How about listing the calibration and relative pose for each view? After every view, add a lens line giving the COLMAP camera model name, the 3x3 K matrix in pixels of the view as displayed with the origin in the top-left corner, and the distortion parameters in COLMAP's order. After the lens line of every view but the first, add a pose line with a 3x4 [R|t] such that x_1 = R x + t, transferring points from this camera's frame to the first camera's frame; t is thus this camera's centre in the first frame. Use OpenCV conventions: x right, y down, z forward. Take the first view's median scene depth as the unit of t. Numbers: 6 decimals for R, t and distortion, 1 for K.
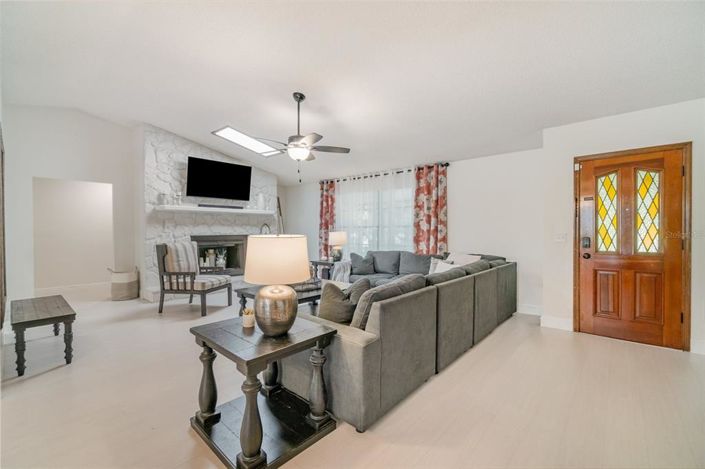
lens RADIAL K [[300.3, 0, 352.5], [0, 300.3, 234.5], [0, 0, 1]] dist [-0.000358, -0.000023]
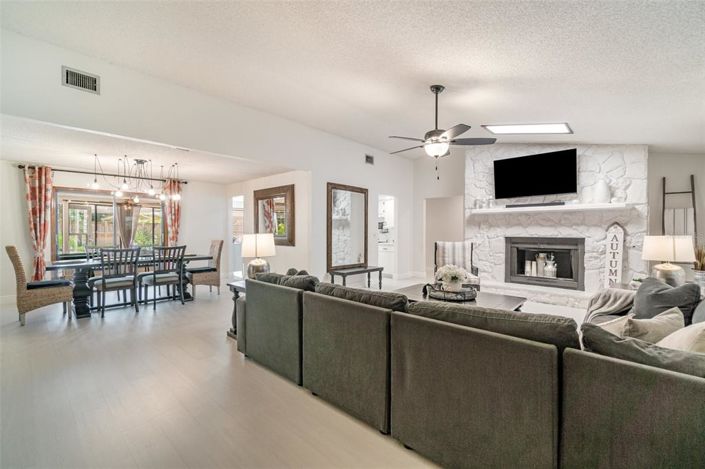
lens RADIAL K [[320.2, 0, 352.5], [0, 320.2, 234.5], [0, 0, 1]] dist [0.000361, 0.000027]
pose [[-0.038571, 0.011522, -0.999189, 0.564362], [-0.017853, 0.999766, 0.012218, -0.008240], [0.999096, 0.018310, -0.038356, 0.534139]]
